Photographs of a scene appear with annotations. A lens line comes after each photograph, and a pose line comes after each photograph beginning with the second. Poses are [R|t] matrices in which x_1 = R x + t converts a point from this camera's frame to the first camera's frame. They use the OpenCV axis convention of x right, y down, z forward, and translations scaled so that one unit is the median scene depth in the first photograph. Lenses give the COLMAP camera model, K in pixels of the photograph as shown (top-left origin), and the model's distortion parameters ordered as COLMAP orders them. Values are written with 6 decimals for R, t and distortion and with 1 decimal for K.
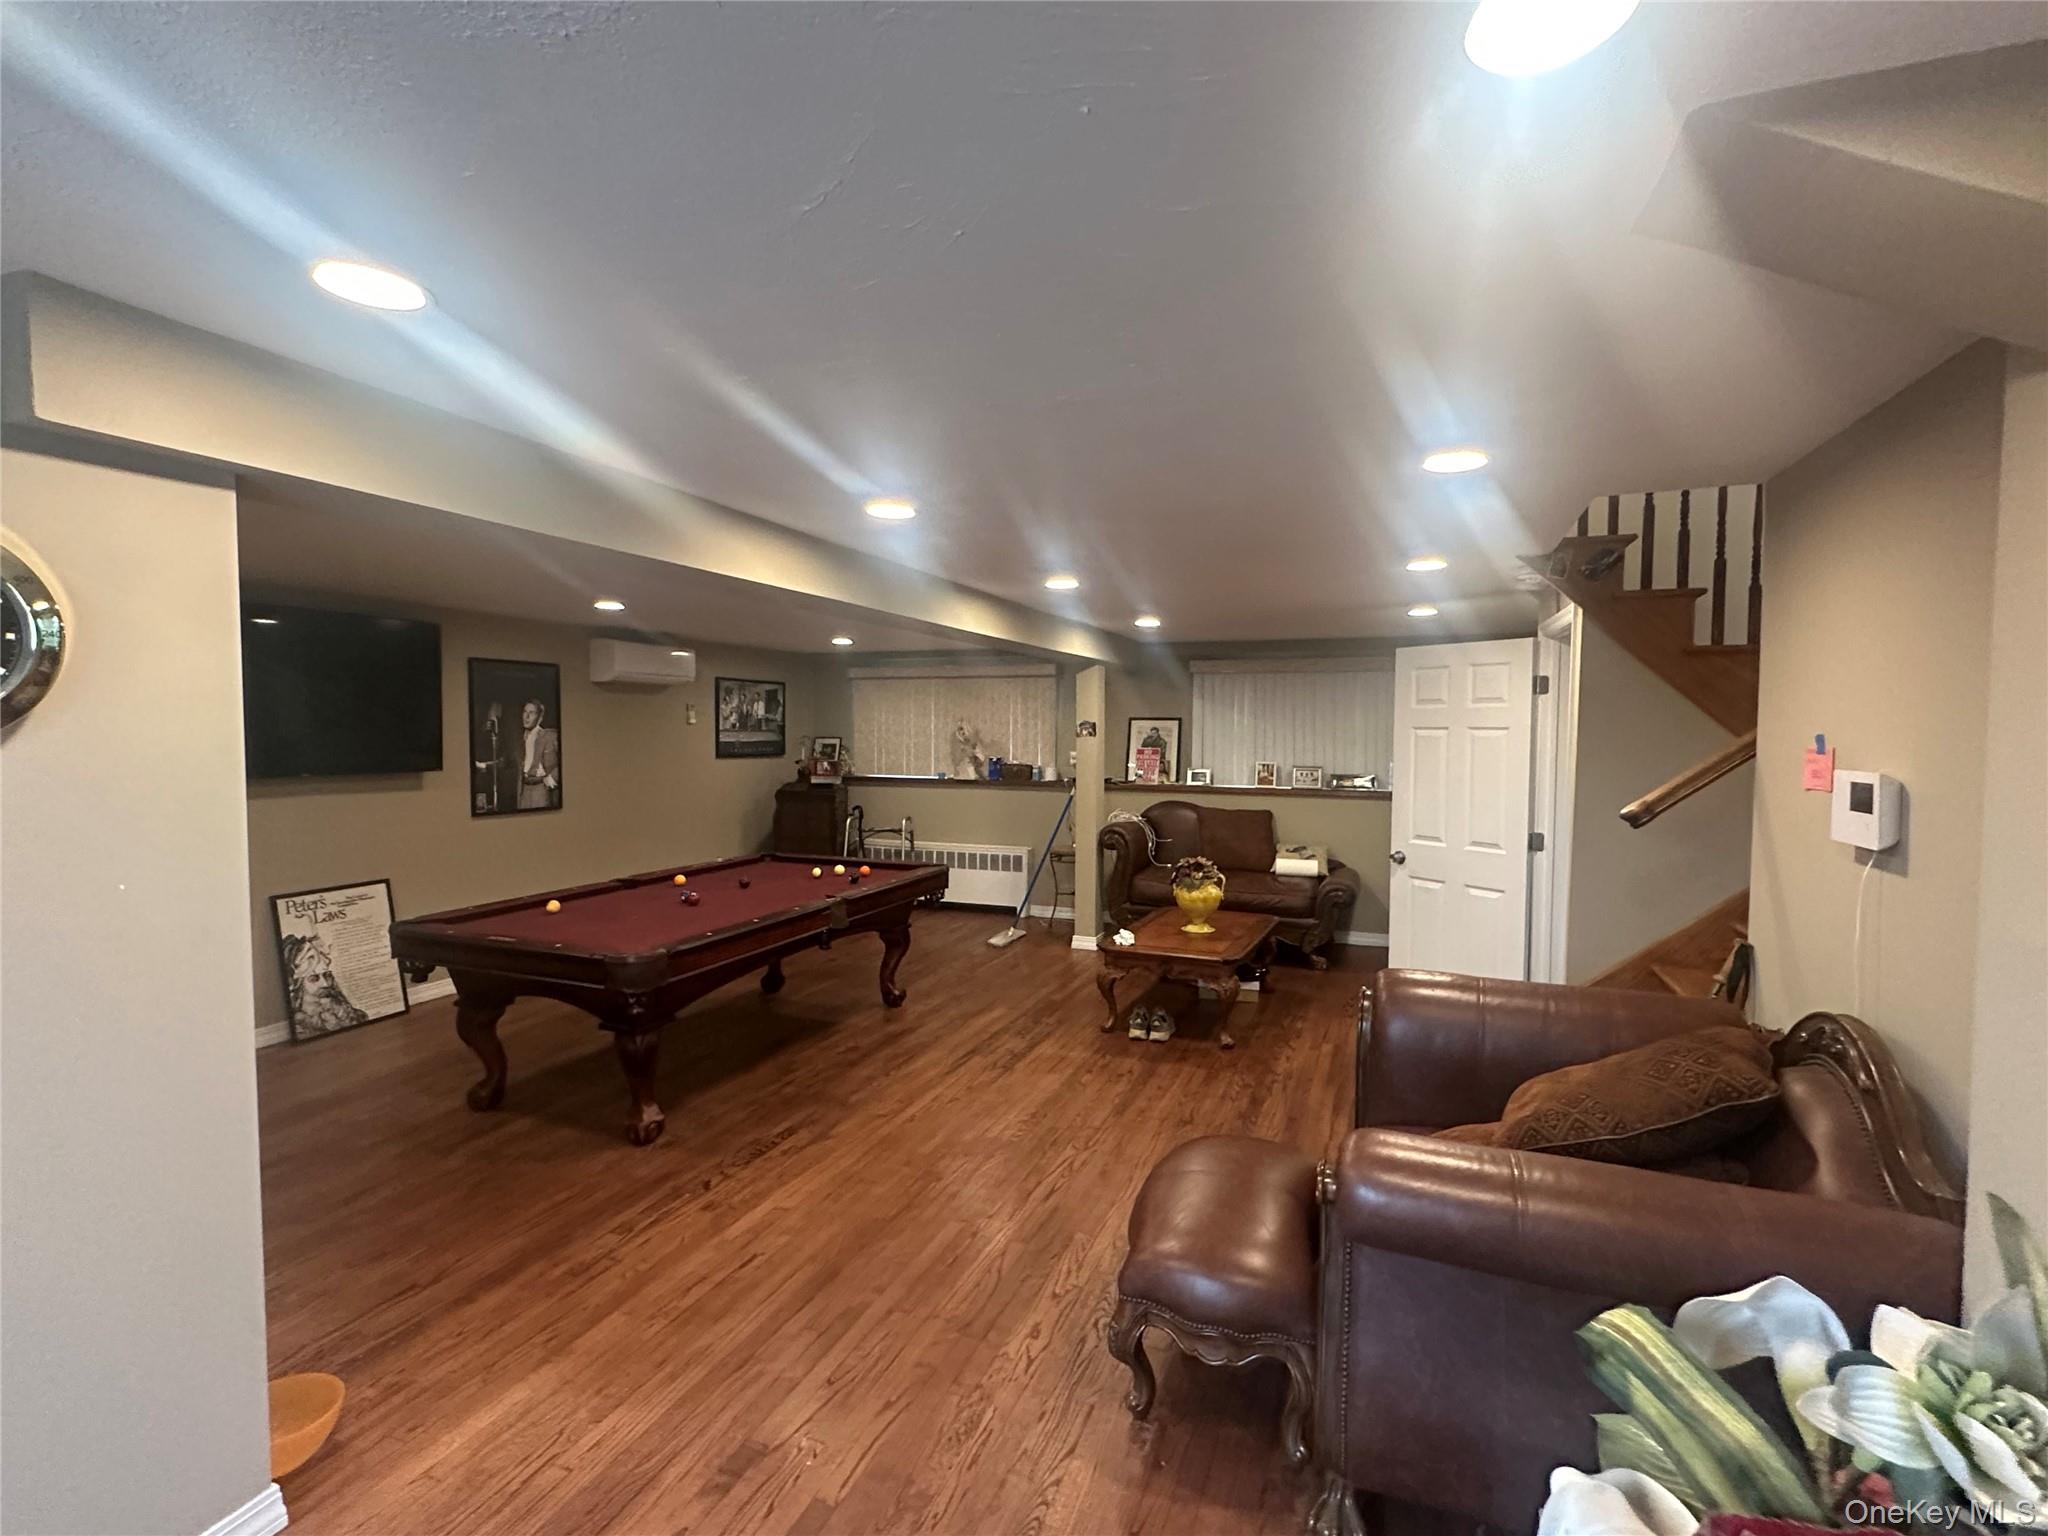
lens RADIAL K [[958.2, 0, 1025.5], [0, 958.2, 763.8], [0, 0, 1]] dist [-0.001294, 0.001277]
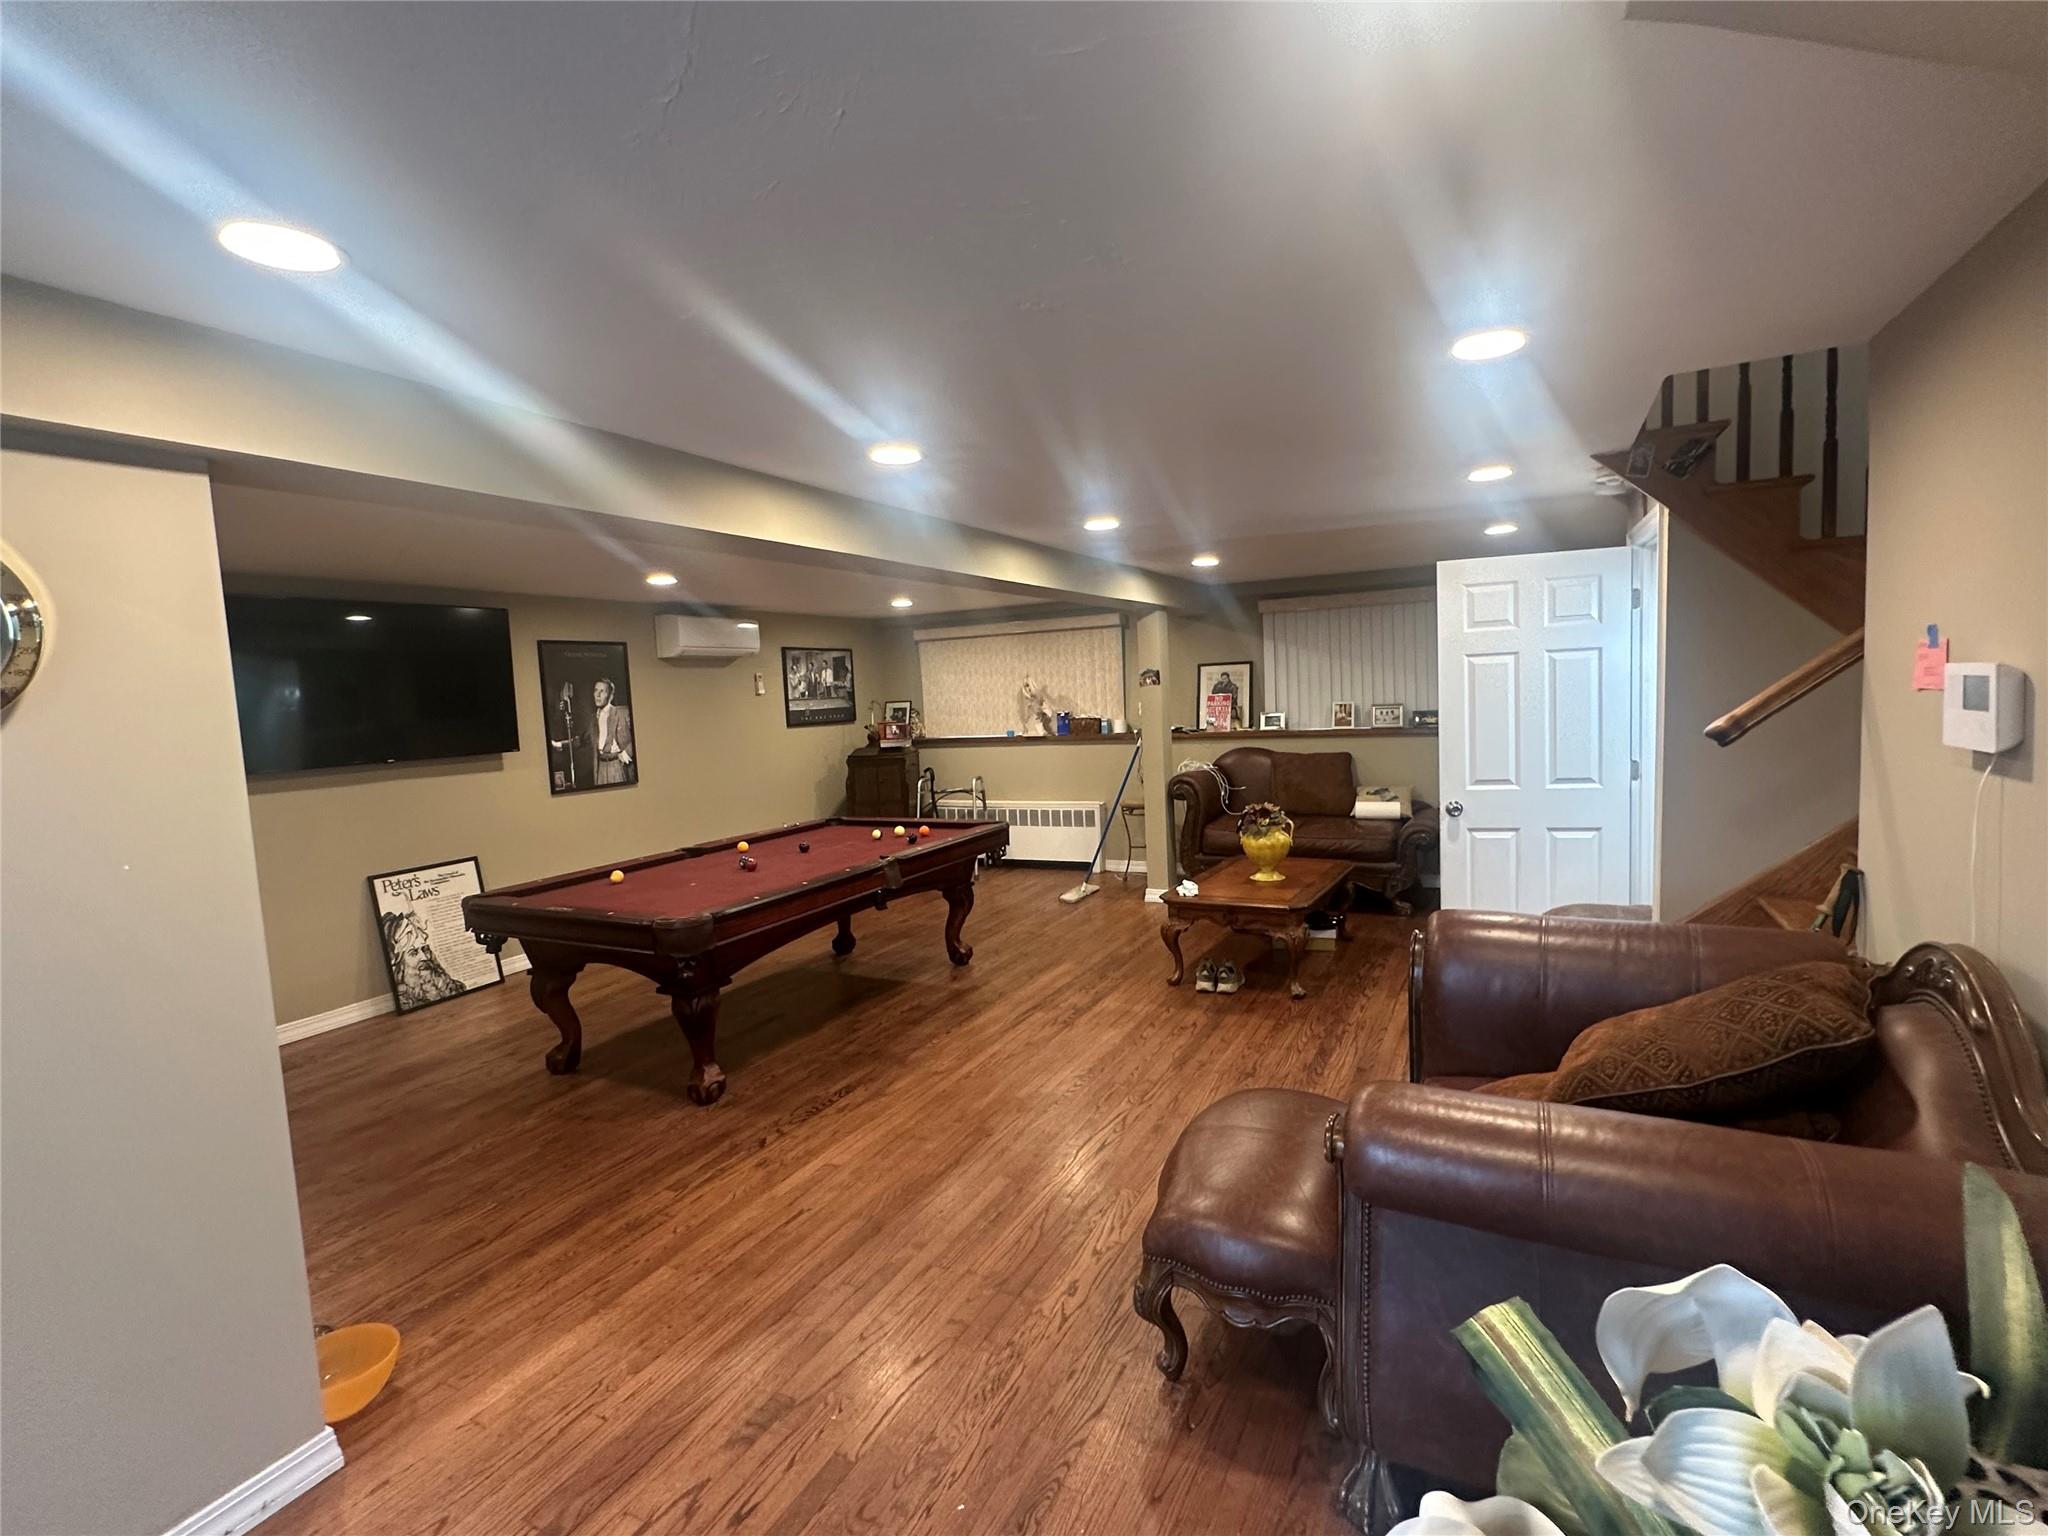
lens RADIAL K [[958.2, 0, 1025.5], [0, 958.2, 764.9], [0, 0, 1]] dist [-0.001294, 0.001277]
pose [[0.993807, -0.046519, -0.100917, 0.054398], [0.050865, 0.997867, 0.040927, 0.010312], [0.098798, -0.045807, 0.994053, 0.029912]]
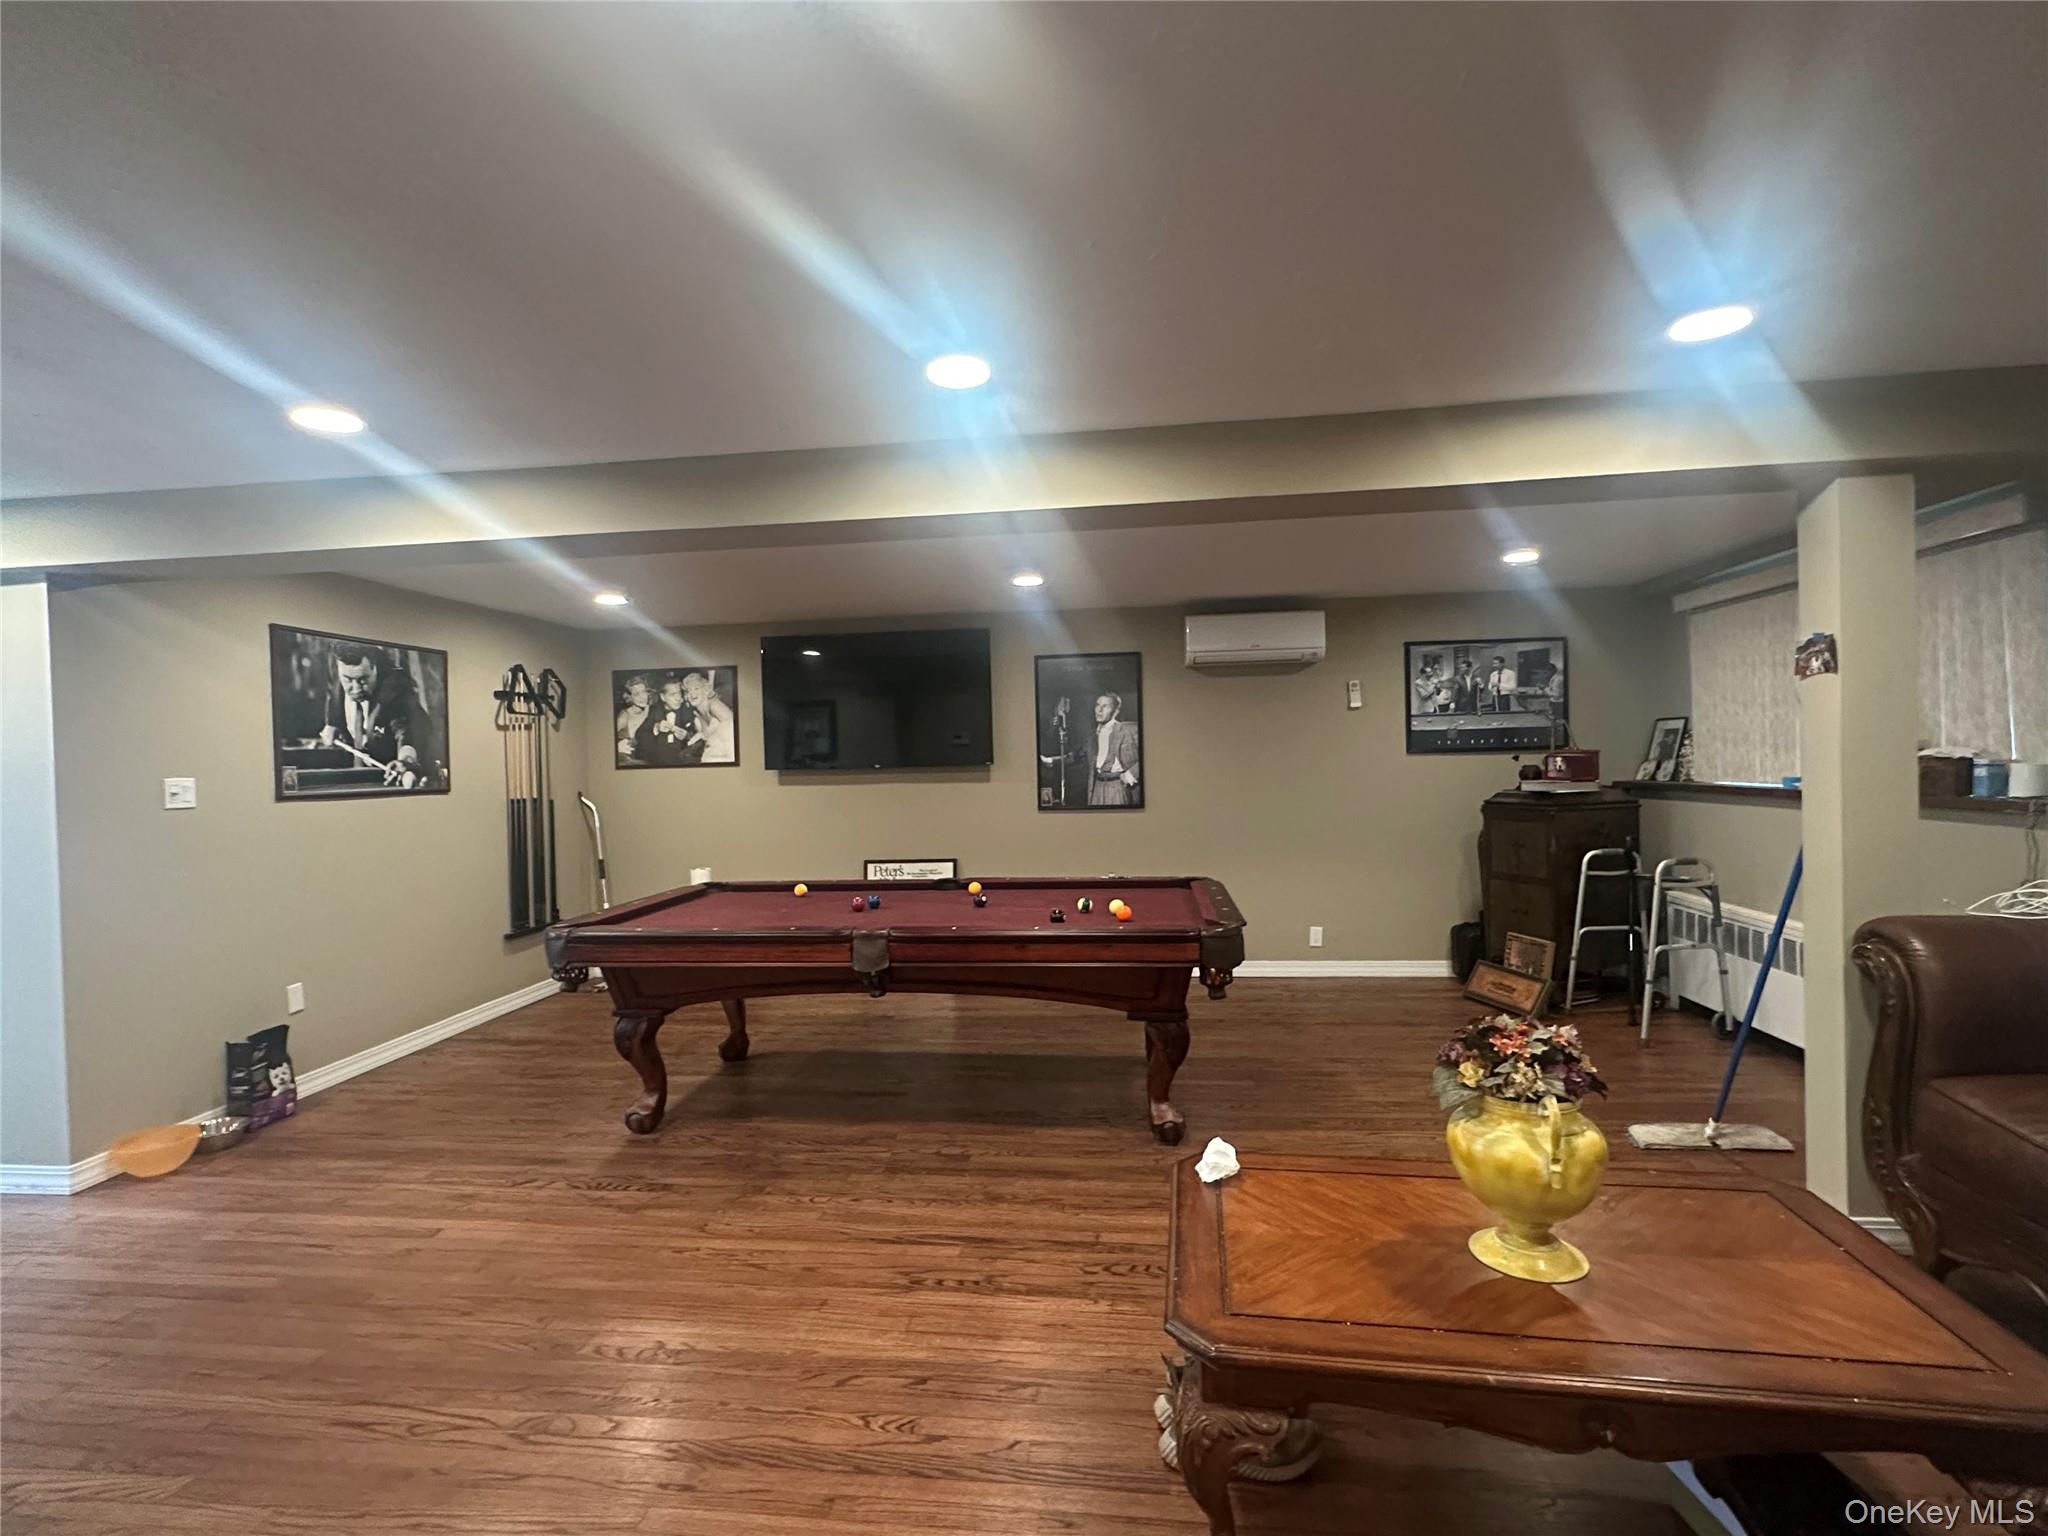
lens RADIAL K [[958.2, 0, 1016.7], [0, 958.2, 770.6], [0, 0, 1]] dist [-0.001294, 0.001277]
pose [[0.255569, -0.000066, -0.966791, 0.593876], [-0.009145, 0.999955, -0.002486, 0.022688], [0.966747, 0.009477, 0.255557, 1.020349]]
